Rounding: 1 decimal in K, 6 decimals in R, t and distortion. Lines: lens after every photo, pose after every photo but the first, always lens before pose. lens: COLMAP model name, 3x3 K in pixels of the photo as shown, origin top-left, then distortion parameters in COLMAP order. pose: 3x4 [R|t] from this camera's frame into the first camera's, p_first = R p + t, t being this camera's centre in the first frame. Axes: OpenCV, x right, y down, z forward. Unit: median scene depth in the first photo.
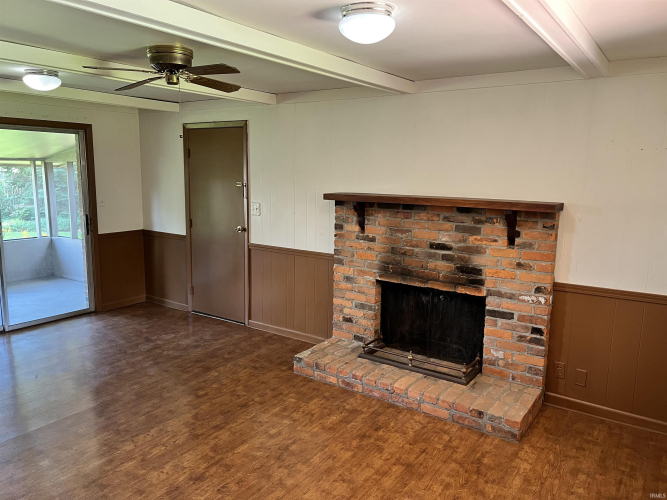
lens RADIAL K [[503.9, 0, 333.5], [0, 503.9, 250.0], [0, 0, 1]] dist [0.080623, -0.108148]
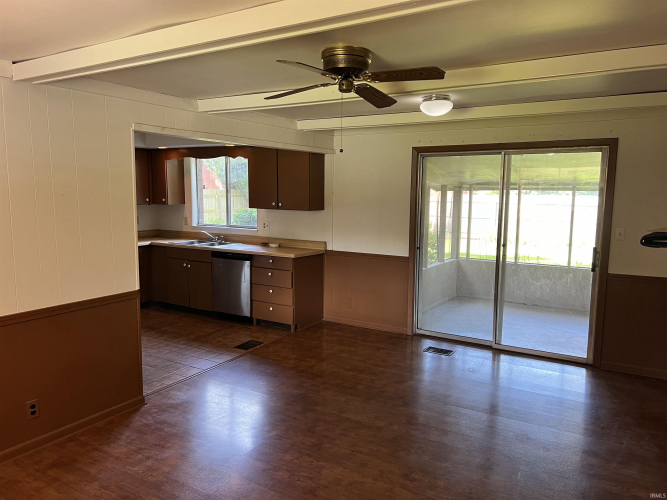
lens RADIAL K [[503.9, 0, 333.5], [0, 503.9, 250.0], [0, 0, 1]] dist [0.080623, -0.108148]
pose [[0.054982, 0.104268, -0.993028, 0.324299], [-0.163235, 0.982091, 0.094081, -0.075156], [0.985054, 0.156924, 0.071018, 0.534348]]
